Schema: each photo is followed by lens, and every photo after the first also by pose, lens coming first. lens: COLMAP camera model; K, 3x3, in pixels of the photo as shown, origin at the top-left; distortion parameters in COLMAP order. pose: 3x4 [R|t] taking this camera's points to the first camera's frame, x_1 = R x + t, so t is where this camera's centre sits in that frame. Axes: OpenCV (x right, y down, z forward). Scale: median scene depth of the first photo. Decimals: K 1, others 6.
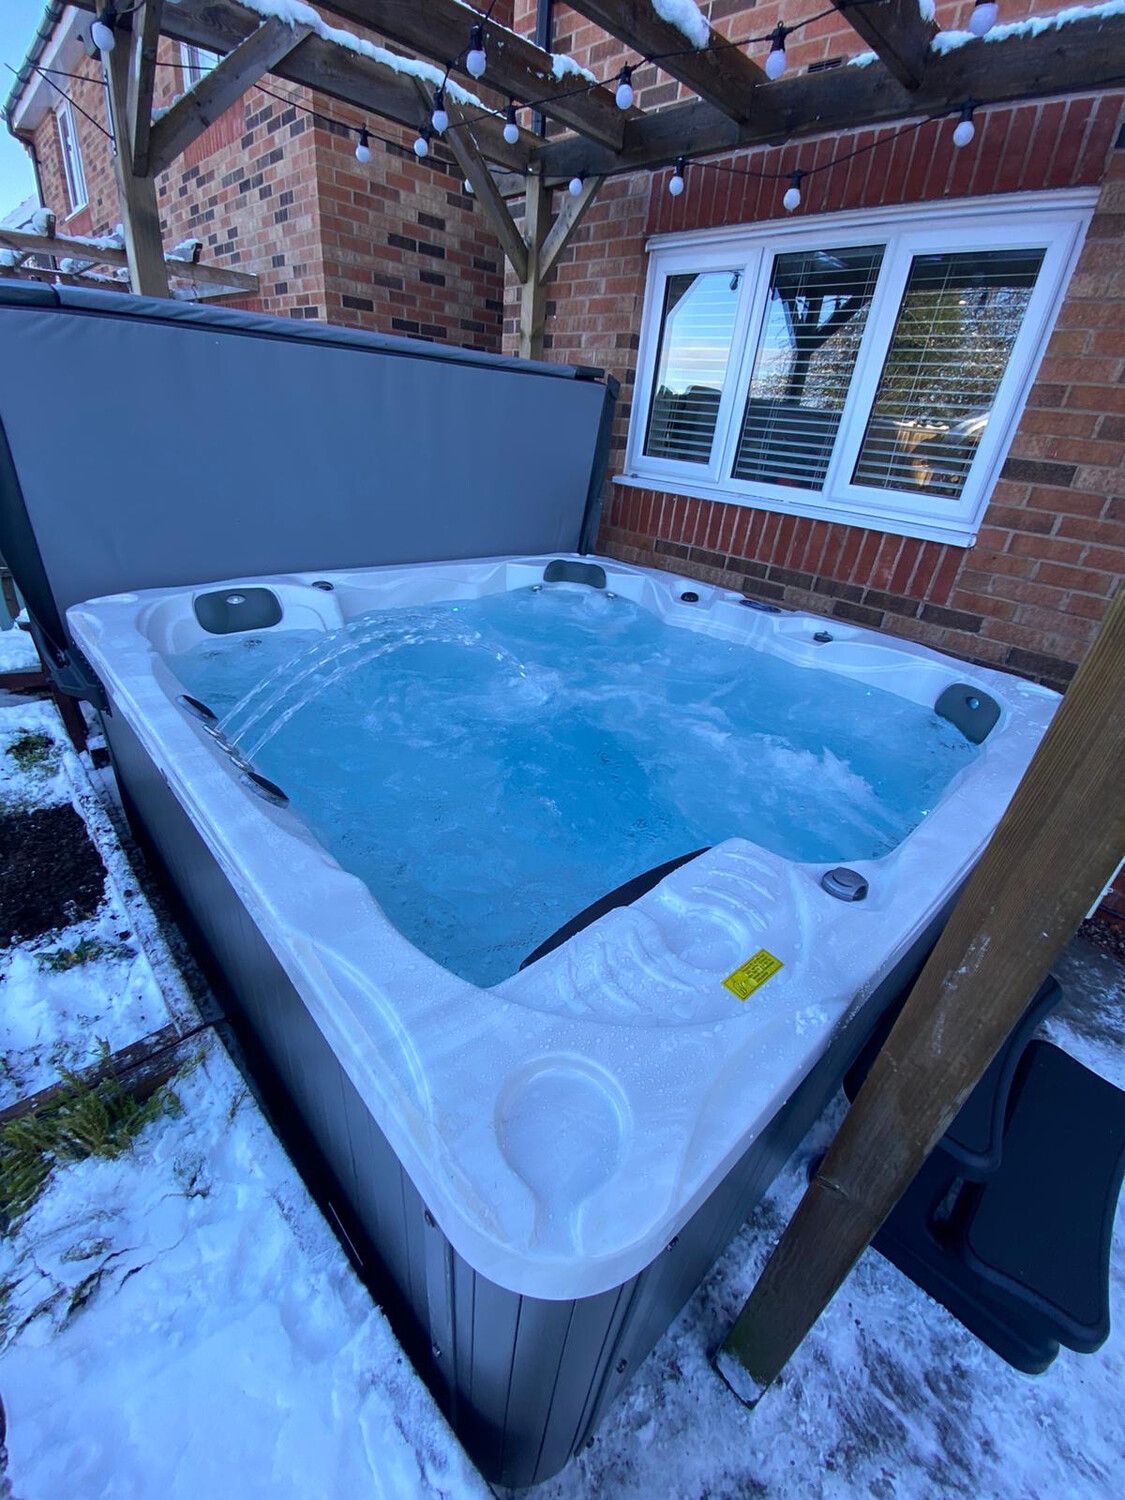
lens RADIAL K [[616.6, 0, 562.5], [0, 616.6, 750.0], [0, 0, 1]] dist [0.006654, -0.014547]
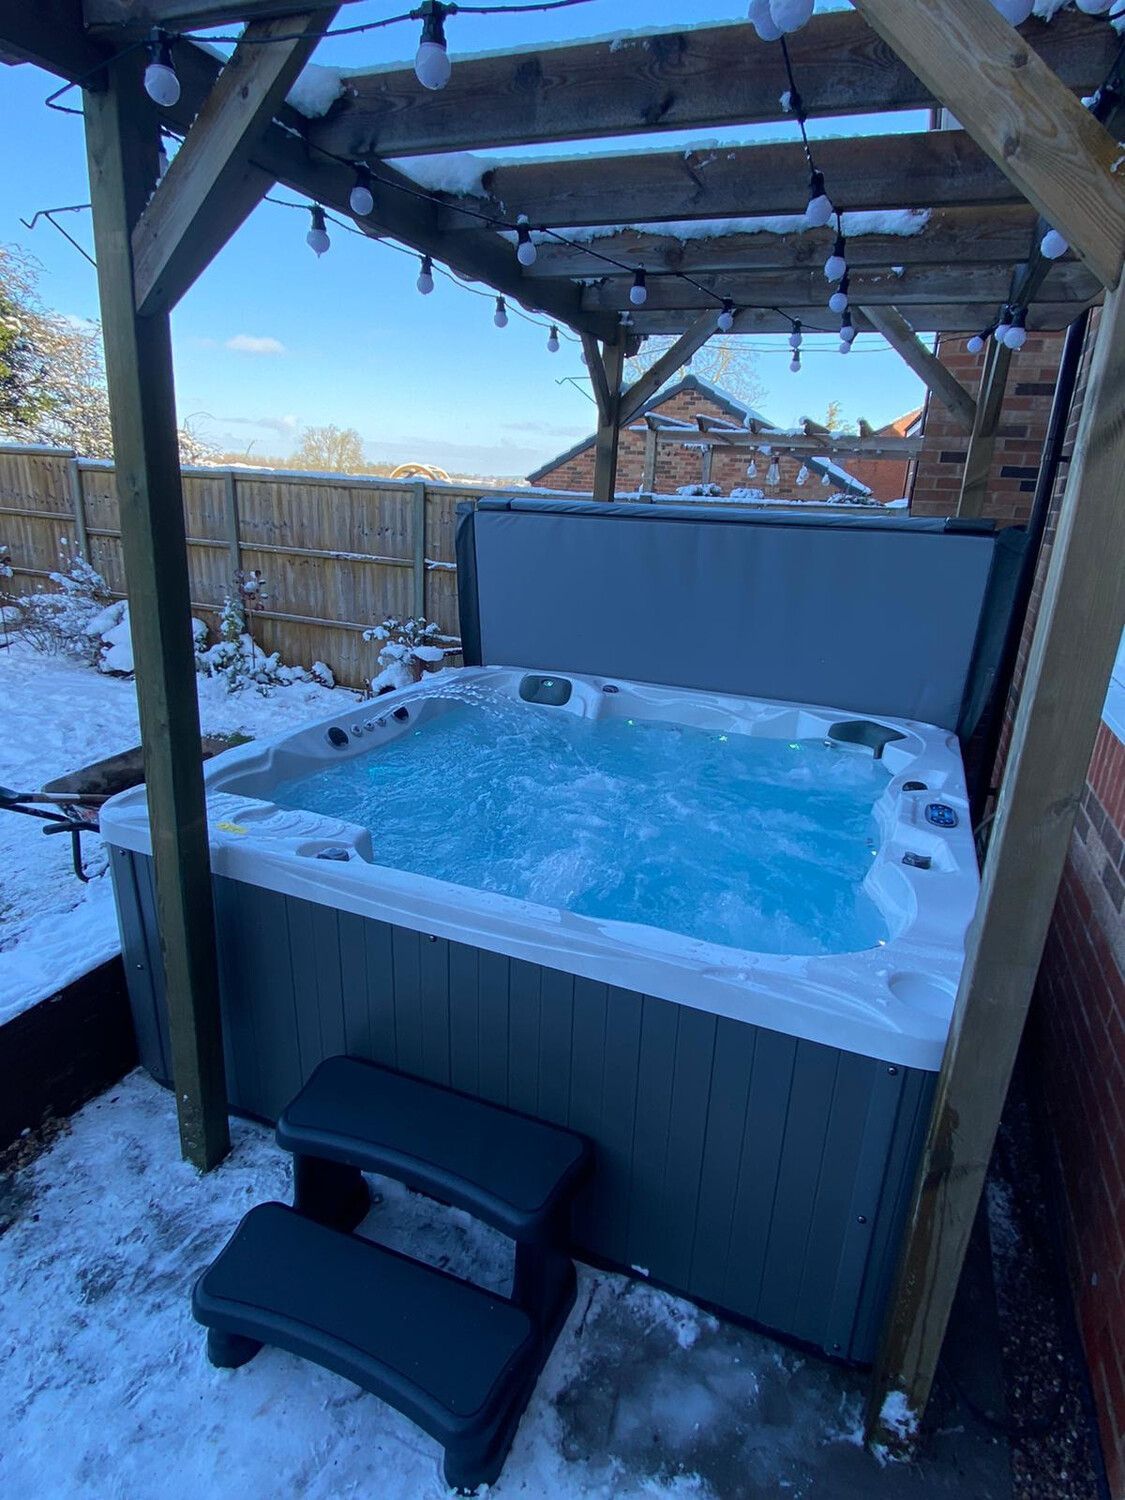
lens RADIAL K [[802.3, 0, 565.4], [0, 802.3, 755.9], [0, 0, 1]] dist [0.043810, -0.042062]
pose [[0.414892, 0.217844, -0.883407, 1.070489], [-0.438329, 0.898677, 0.015748, -0.126292], [0.797328, 0.380689, 0.468341, 0.203006]]
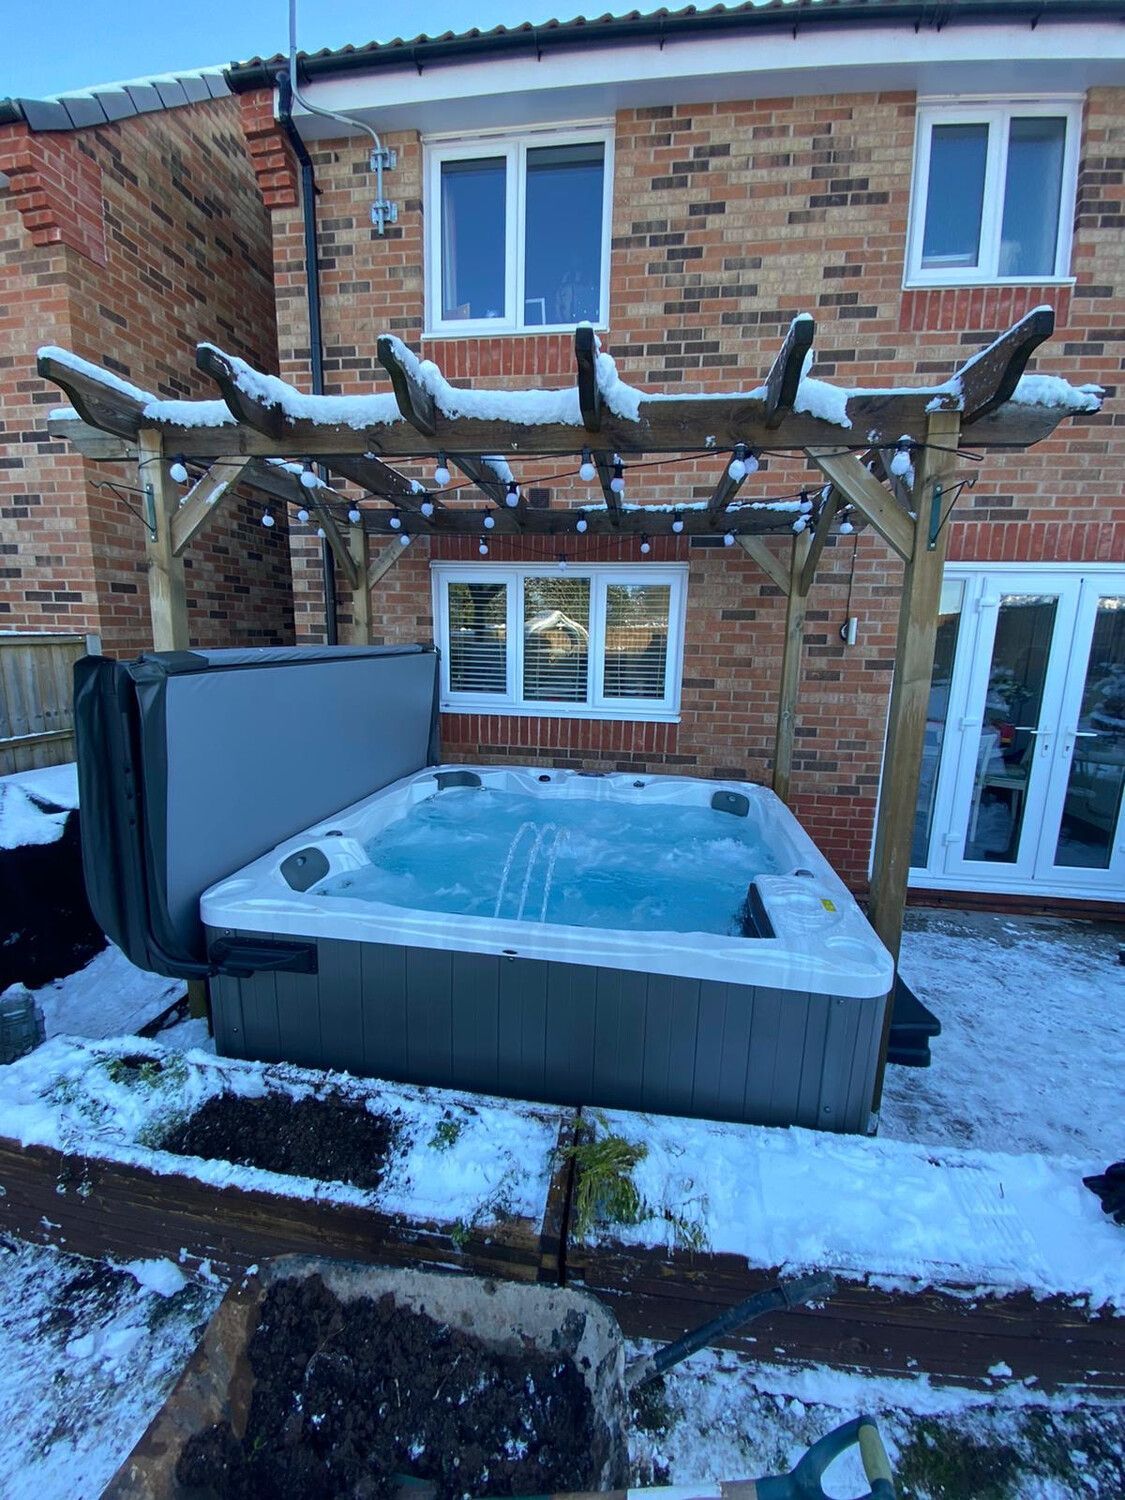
lens RADIAL K [[606.3, 0, 562.5], [0, 606.3, 750.0], [0, 0, 1]] dist [0.006953, -0.014123]
pose [[0.781382, -0.184062, 0.596292, -0.725774], [0.335540, 0.929558, -0.152758, -0.086460], [-0.526171, 0.319442, 0.788100, -0.238582]]
